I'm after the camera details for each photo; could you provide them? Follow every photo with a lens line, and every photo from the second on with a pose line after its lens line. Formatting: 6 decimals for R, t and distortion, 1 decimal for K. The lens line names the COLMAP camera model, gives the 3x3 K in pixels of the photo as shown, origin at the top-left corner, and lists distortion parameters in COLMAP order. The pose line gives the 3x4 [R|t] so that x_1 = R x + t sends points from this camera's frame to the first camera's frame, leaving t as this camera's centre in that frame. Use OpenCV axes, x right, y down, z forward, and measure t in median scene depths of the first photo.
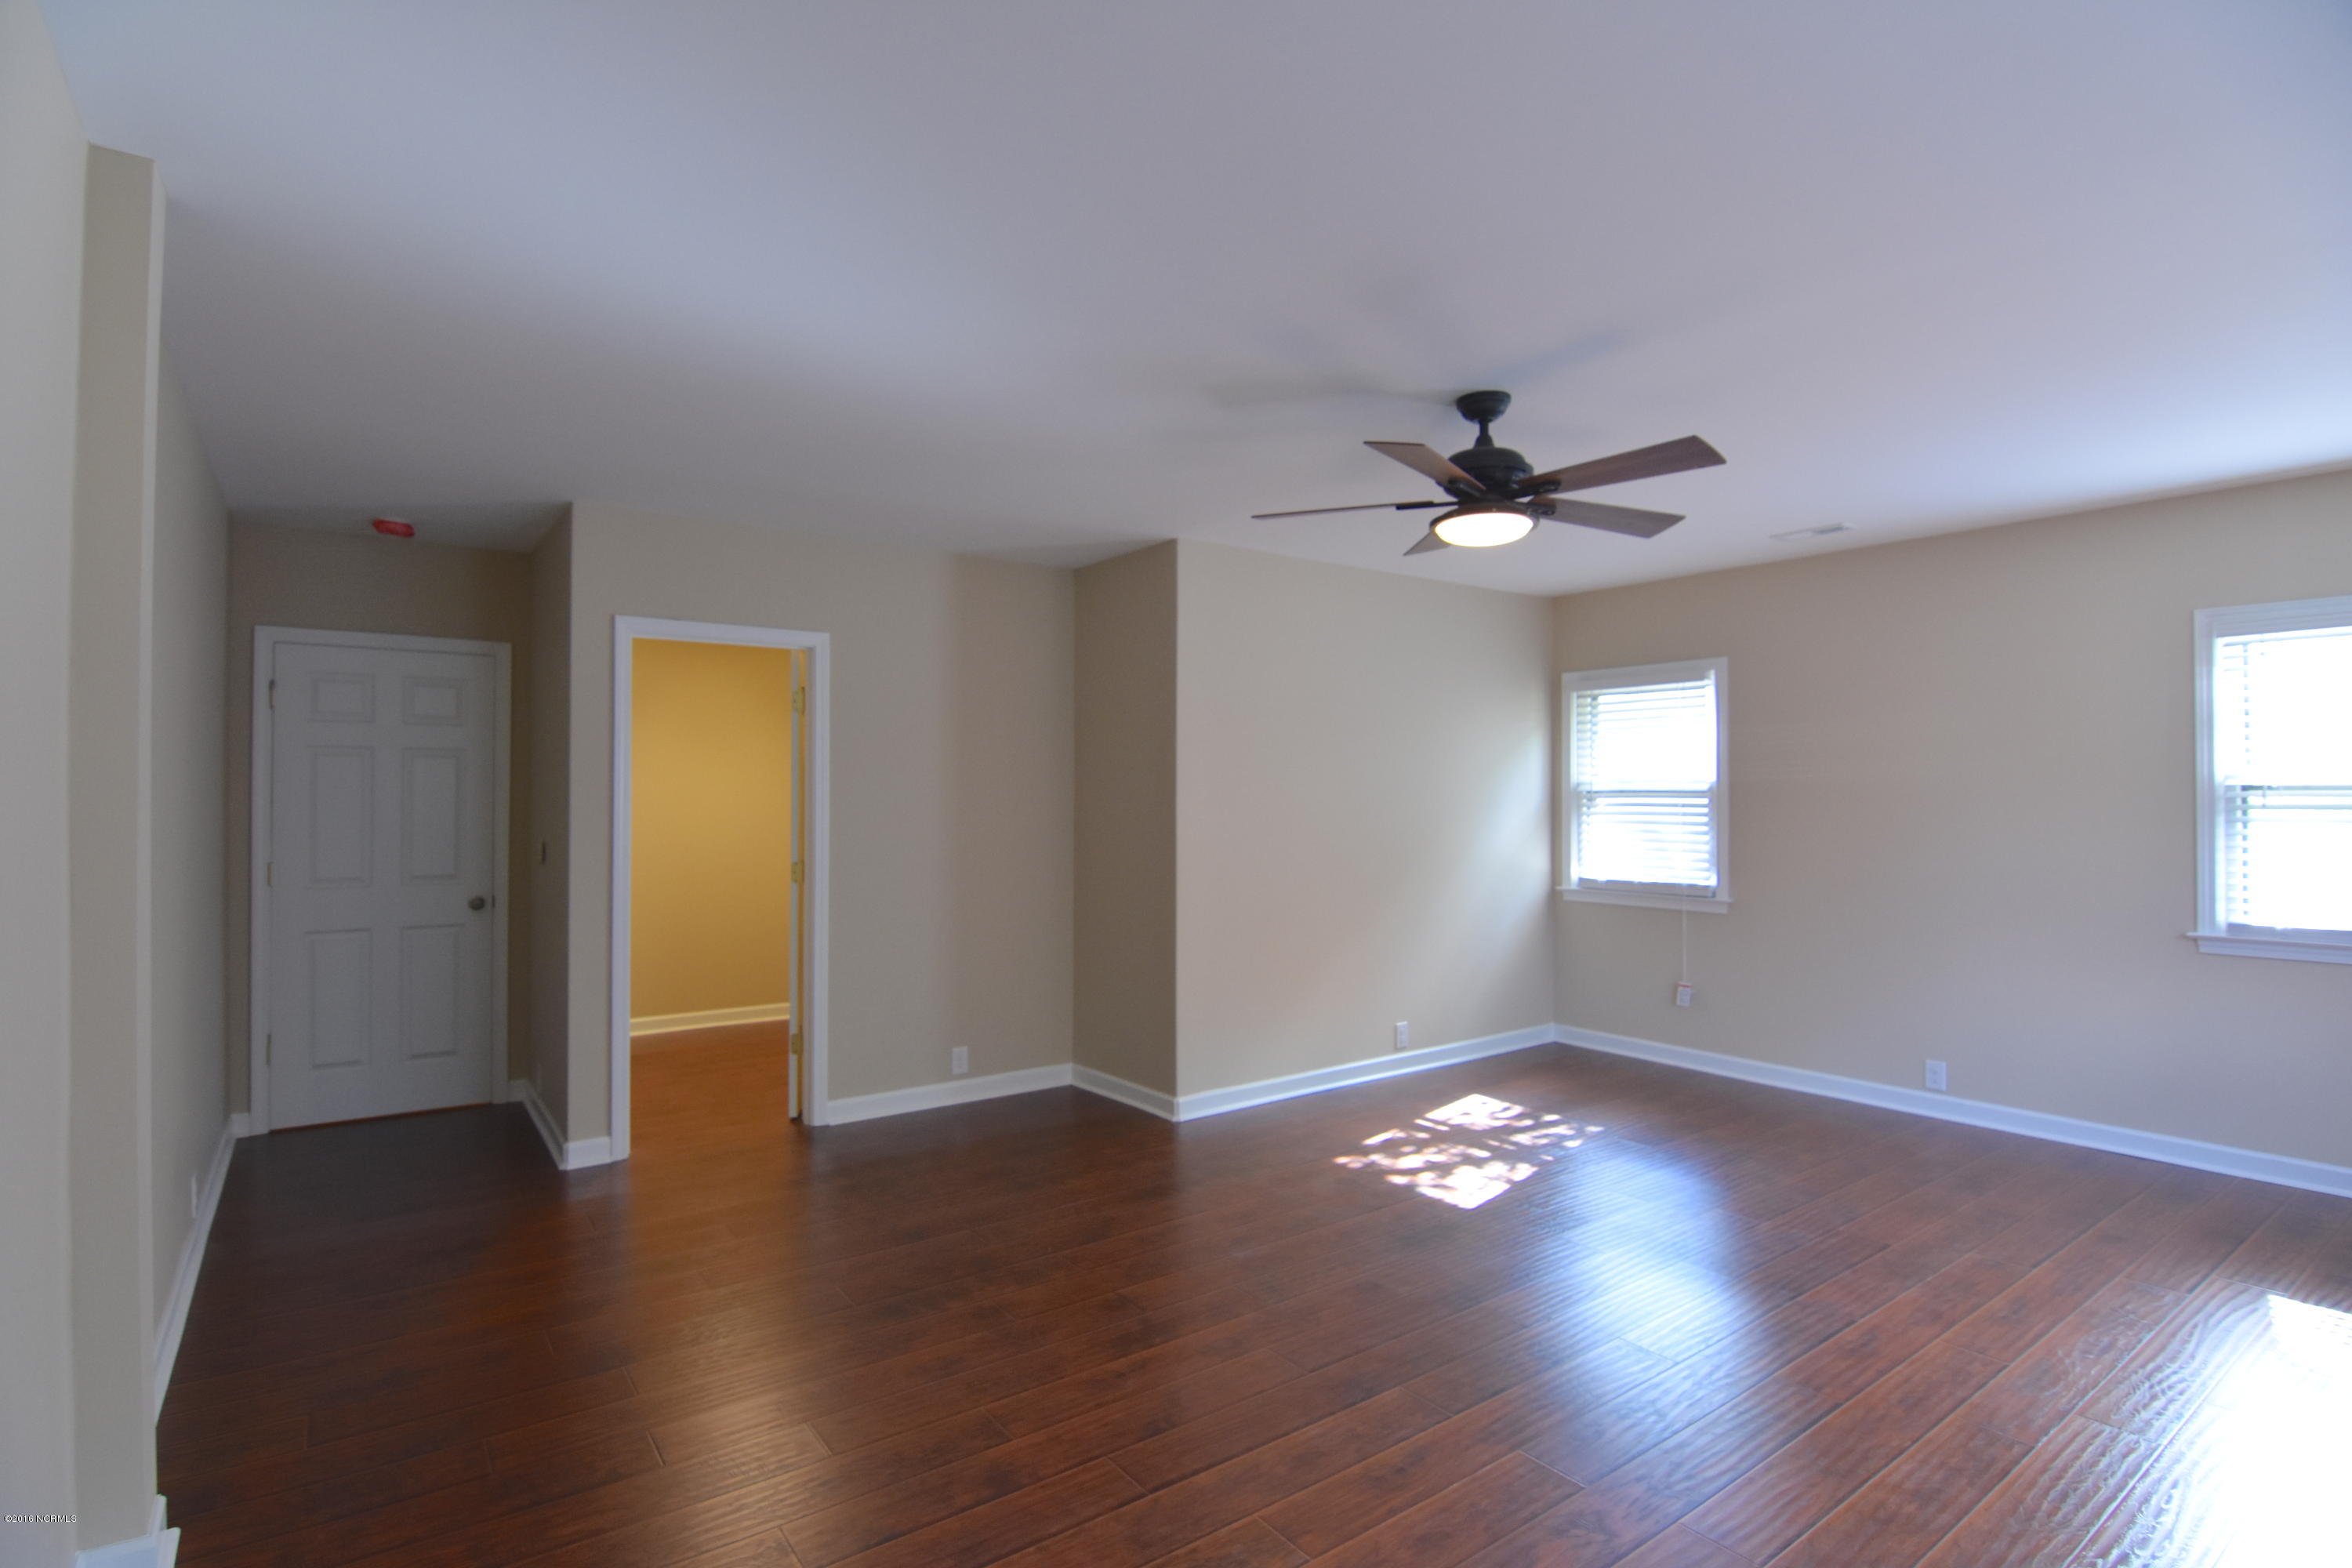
lens RADIAL K [[1140.2, 0, 1163.4], [0, 1140.2, 783.9], [0, 0, 1]] dist [-0.006154, -0.009939]
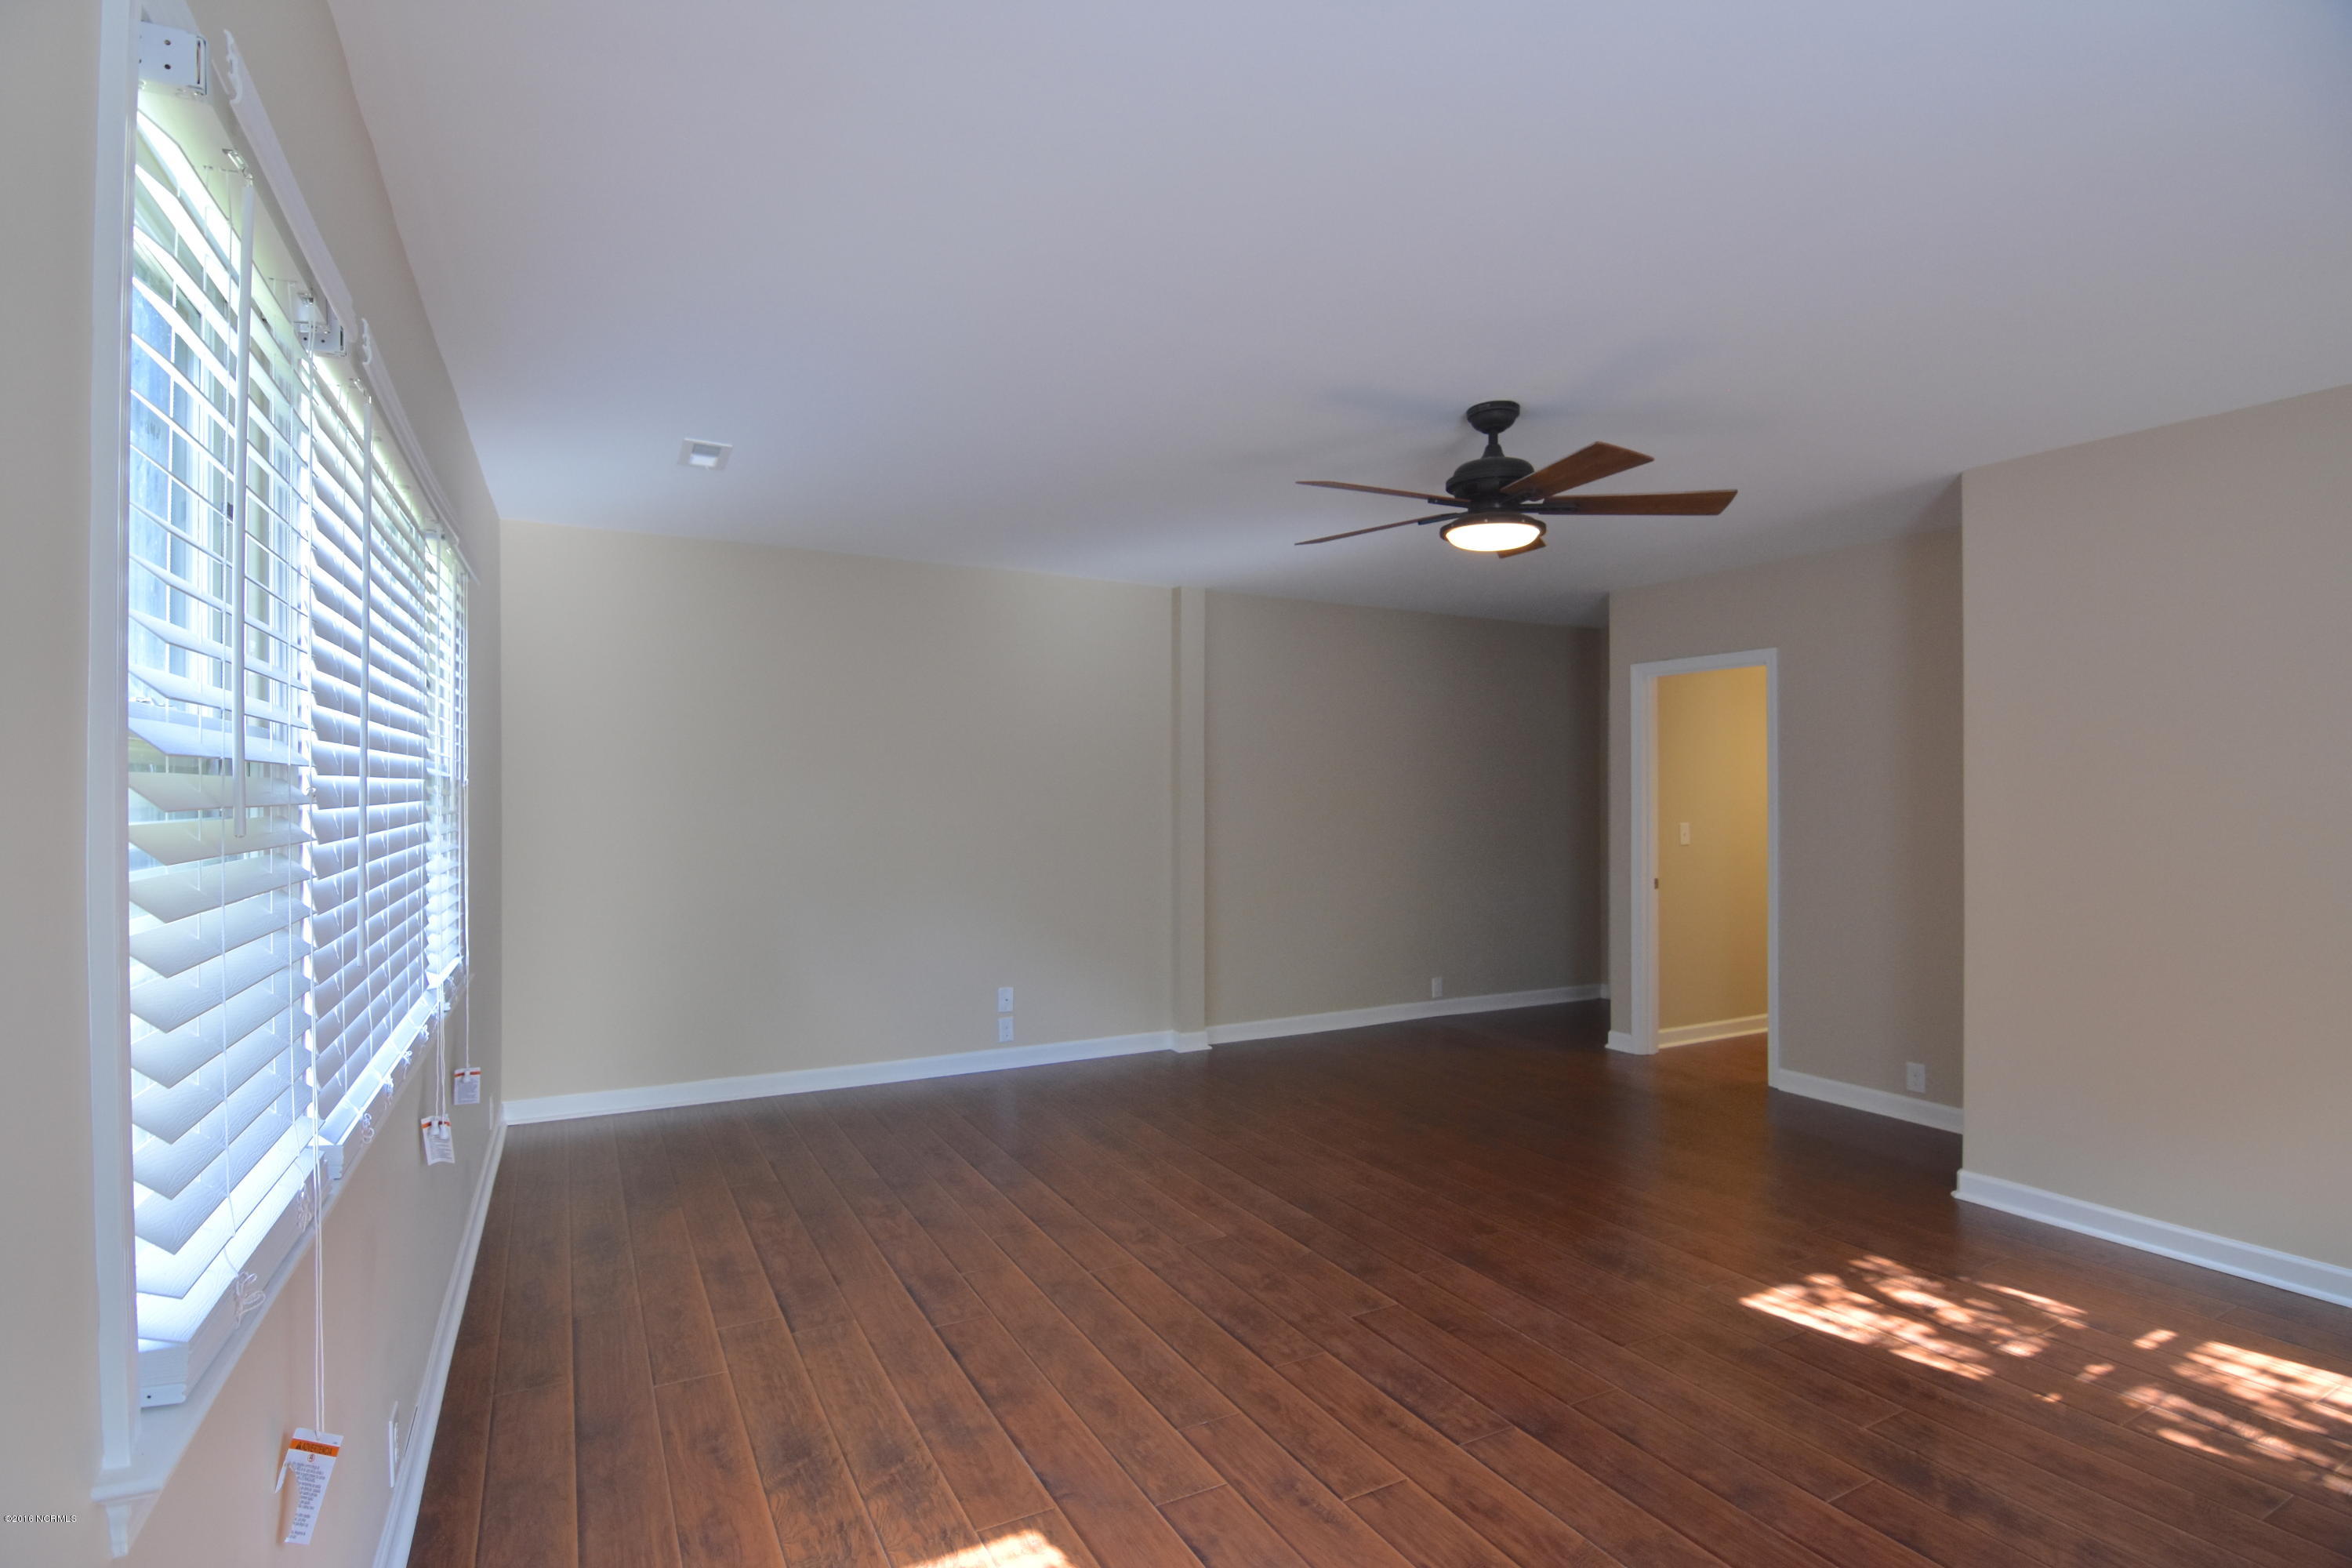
lens RADIAL K [[1140.2, 0, 1163.4], [0, 1140.2, 783.9], [0, 0, 1]] dist [-0.006154, -0.009939]
pose [[-0.134315, -0.004360, -0.990929, 1.000722], [0.015473, 0.999859, -0.006496, -0.003997], [0.990818, -0.016206, -0.134229, 0.614587]]
